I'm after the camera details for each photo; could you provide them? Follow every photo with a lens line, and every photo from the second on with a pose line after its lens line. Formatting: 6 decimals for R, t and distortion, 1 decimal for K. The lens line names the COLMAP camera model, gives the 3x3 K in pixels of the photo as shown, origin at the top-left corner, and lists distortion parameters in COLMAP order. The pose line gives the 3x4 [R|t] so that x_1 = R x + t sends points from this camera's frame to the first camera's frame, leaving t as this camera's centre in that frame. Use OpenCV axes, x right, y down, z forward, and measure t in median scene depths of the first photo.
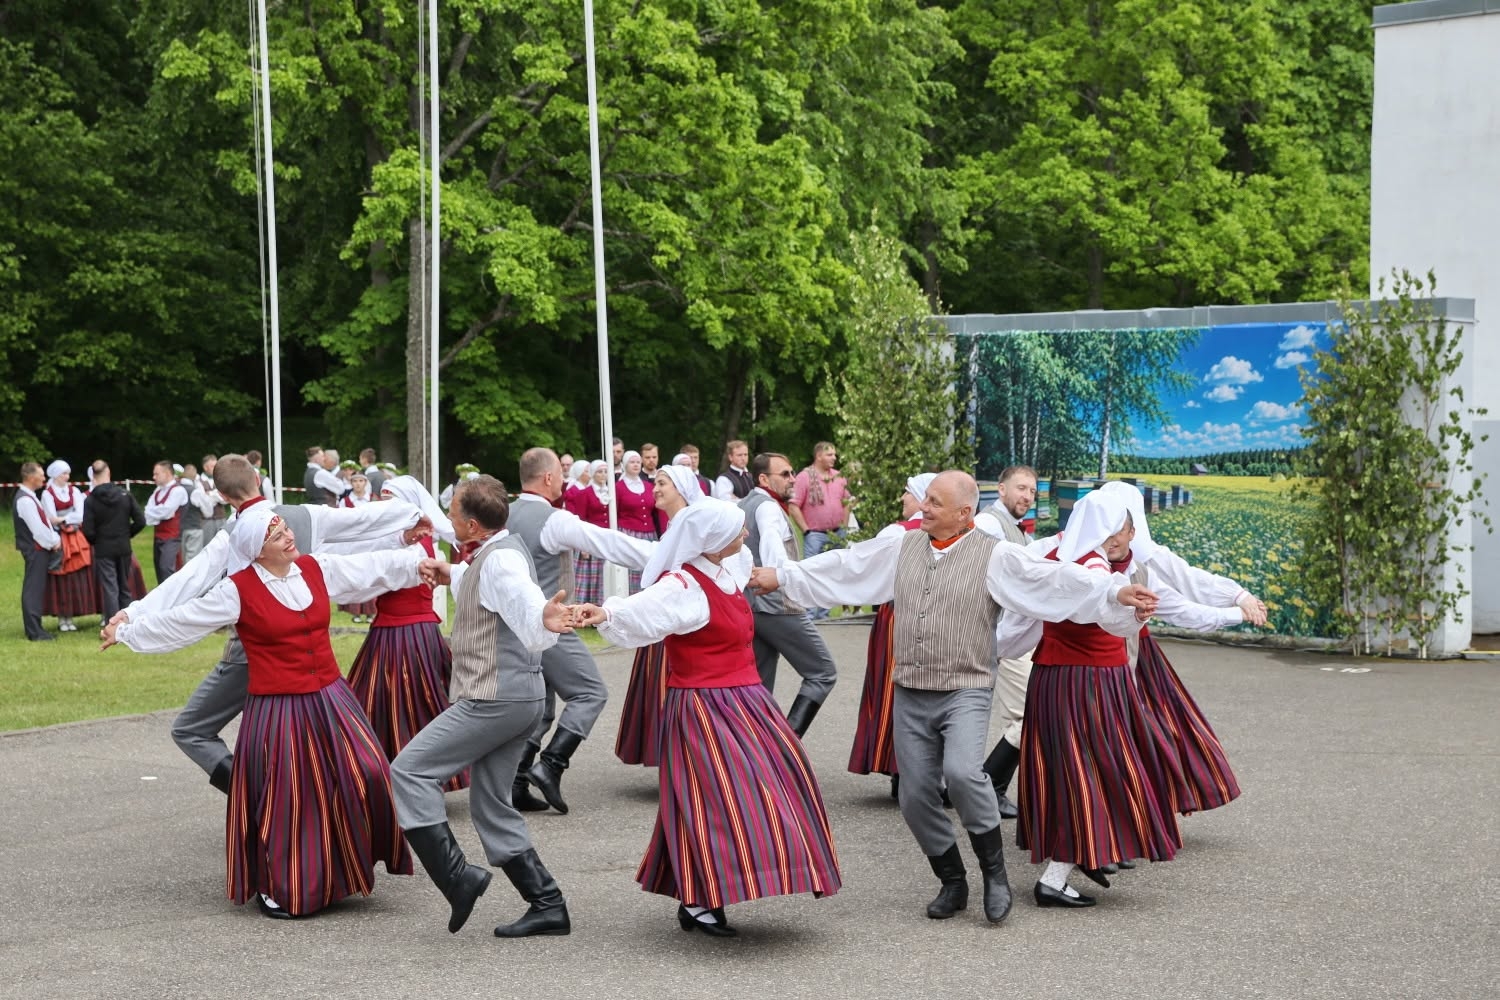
lens RADIAL K [[2469.5, 0, 780.5], [0, 2469.5, 572.3], [0, 0, 1]] dist [0.110209, 0.007849]
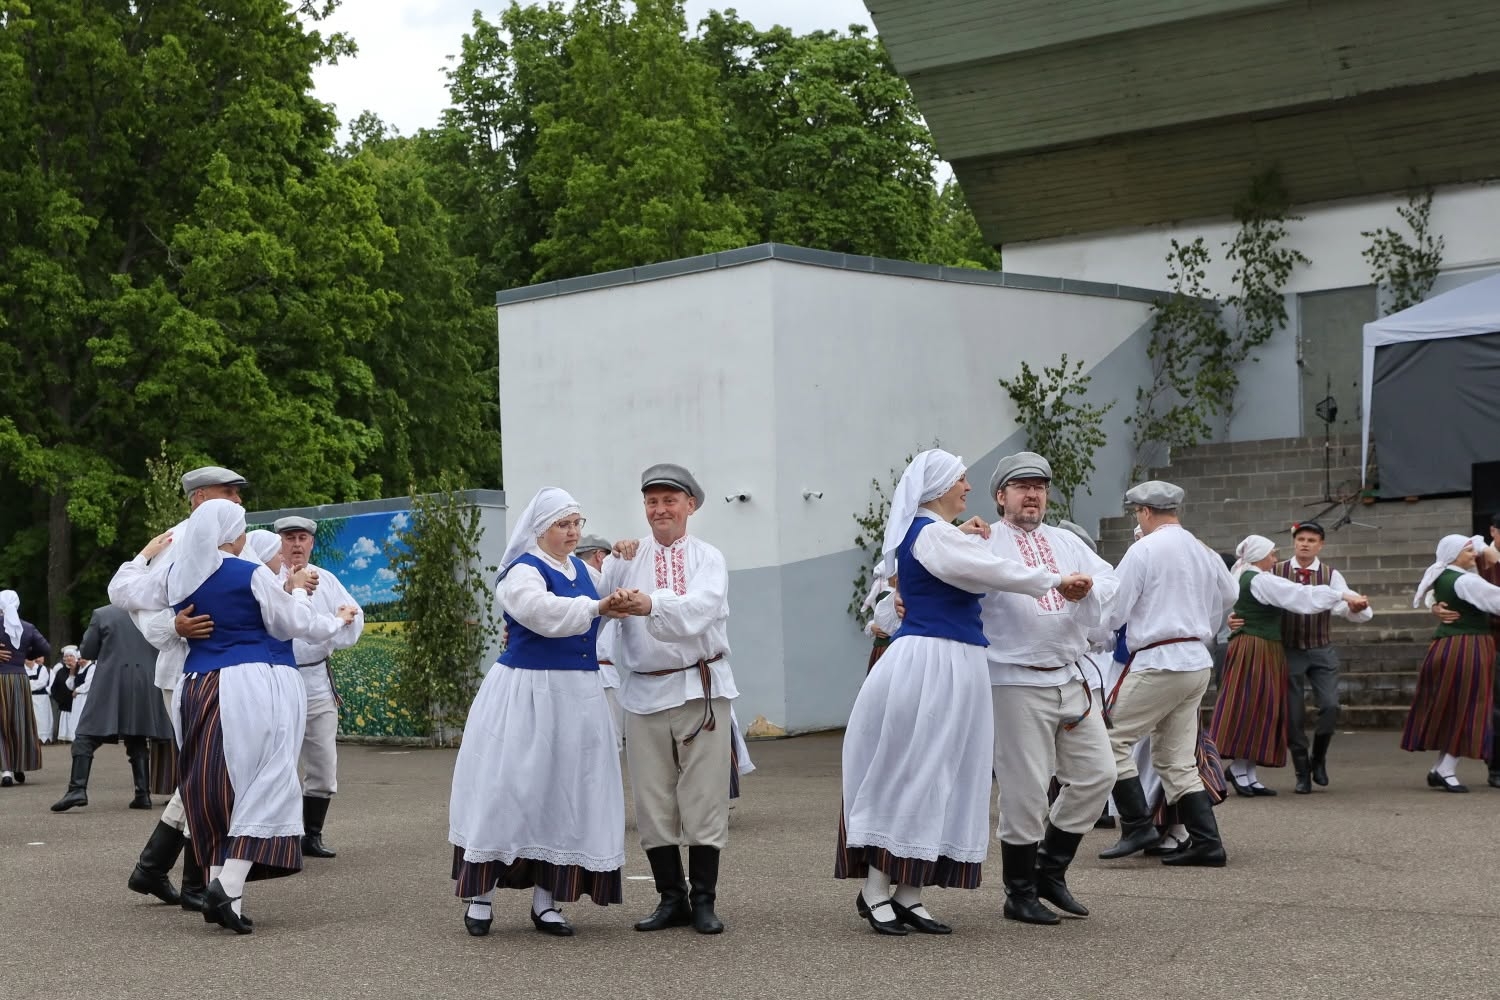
lens RADIAL K [[2075.0, 0, 522.7], [0, 2075.0, 638.1], [0, 0, 1]] dist [-0.005151, 0.107260]
pose [[0.999158, -0.014465, -0.038396, 0.159718], [0.011678, 0.997348, -0.071835, 0.027529], [0.039333, 0.071326, 0.996677, -0.077239]]
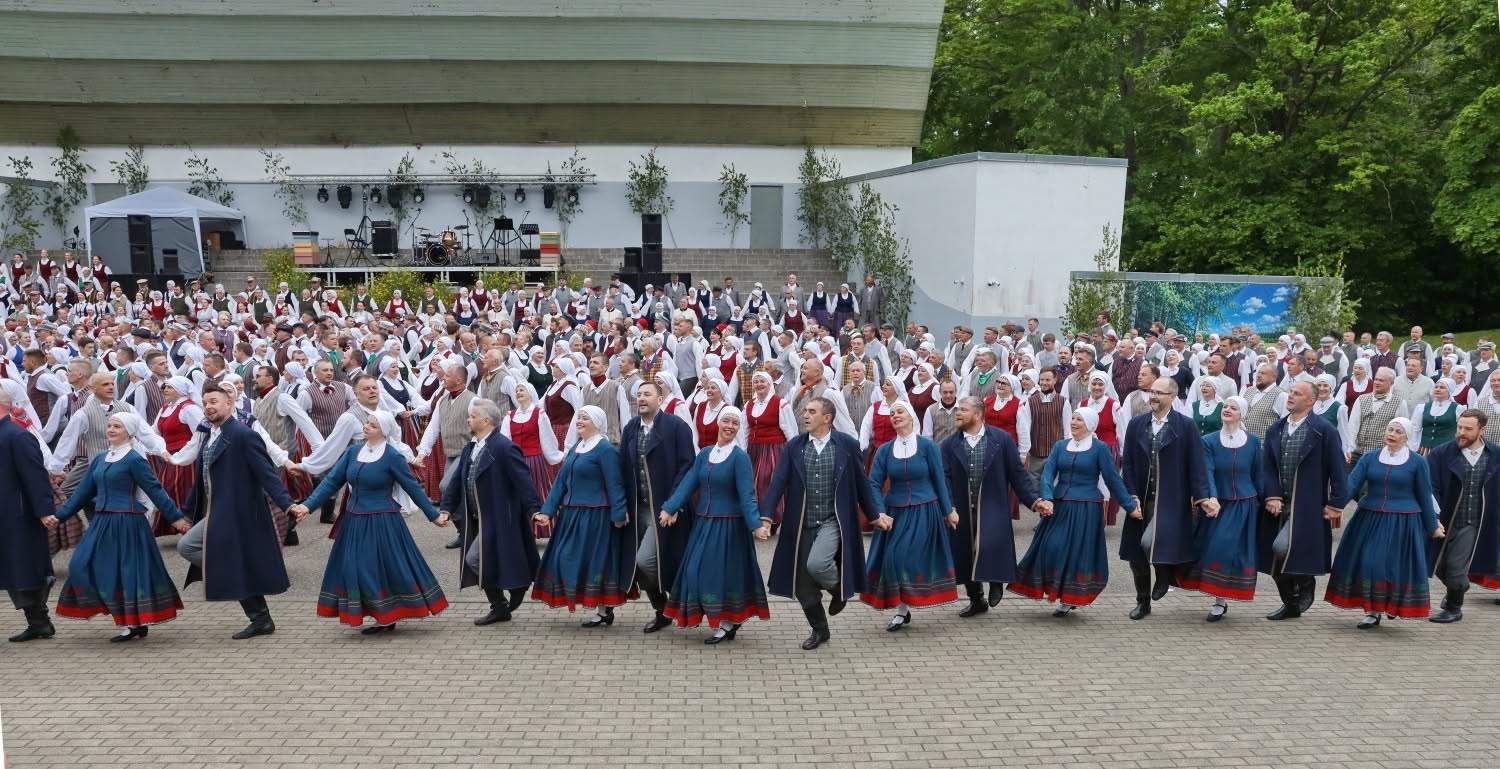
lens RADIAL K [[1054.3, 0, 751.6], [0, 1054.3, 470.5], [0, 0, 1]] dist [-0.107269, 0.088905]
pose [[0.808276, -0.088743, 0.582078, 0.327255], [0.026898, 0.993110, 0.114058, 0.008029], [-0.588189, -0.076533, 0.805094, -0.322619]]
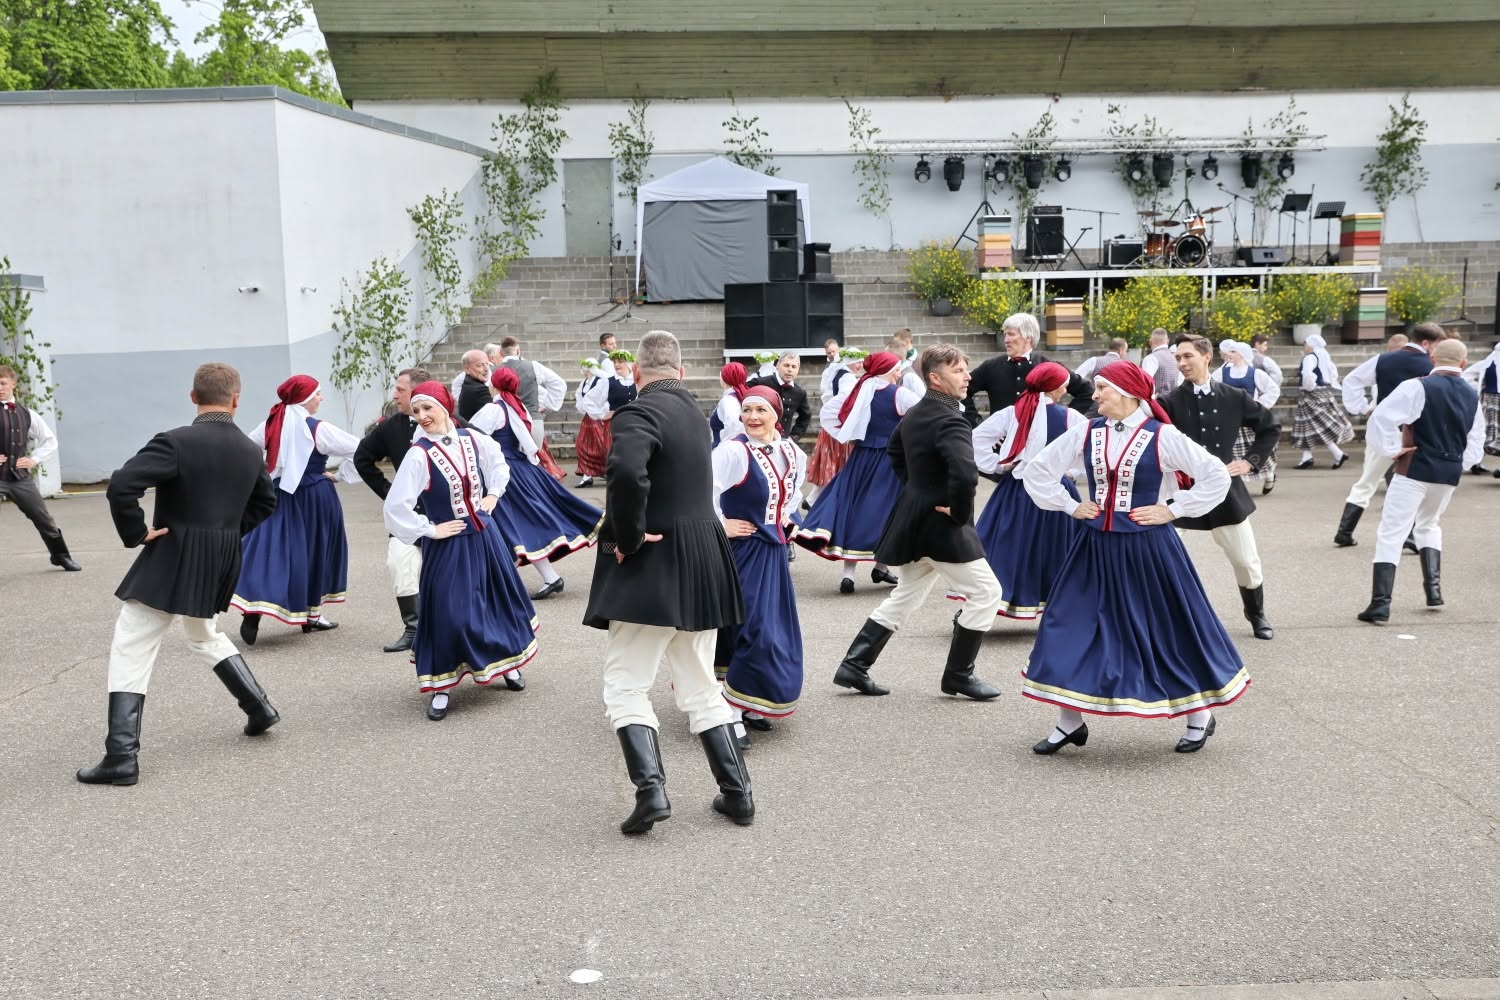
lens RADIAL K [[1355.9, 0, 750.0], [0, 1355.9, 500.0], [0, 0, 1]] dist [-0.033964, 0.097329]
pose [[0.810528, -0.072267, 0.581224, 0.062017], [0.051904, 0.997317, 0.051622, 0.006686], [-0.583395, -0.011673, 0.812105, 0.007322]]
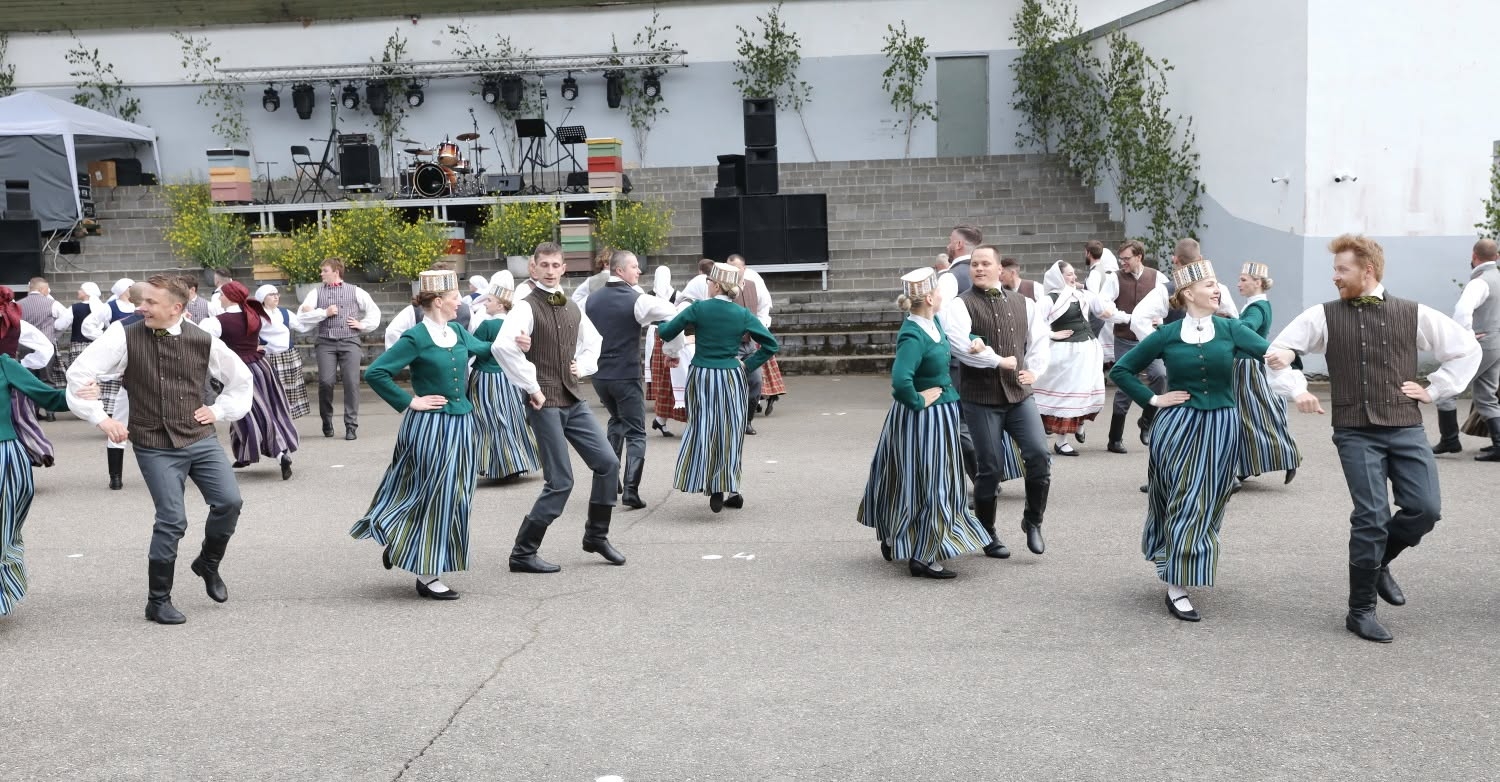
lens RADIAL K [[1519.4, 0, 770.3], [0, 1519.4, 419.6], [0, 0, 1]] dist [-0.021946, 0.121248]
pose [[0.887720, -0.061930, 0.456200, 0.405514], [0.051097, 0.998043, 0.036056, 0.023861], [-0.457540, -0.008697, 0.889147, -0.264231]]
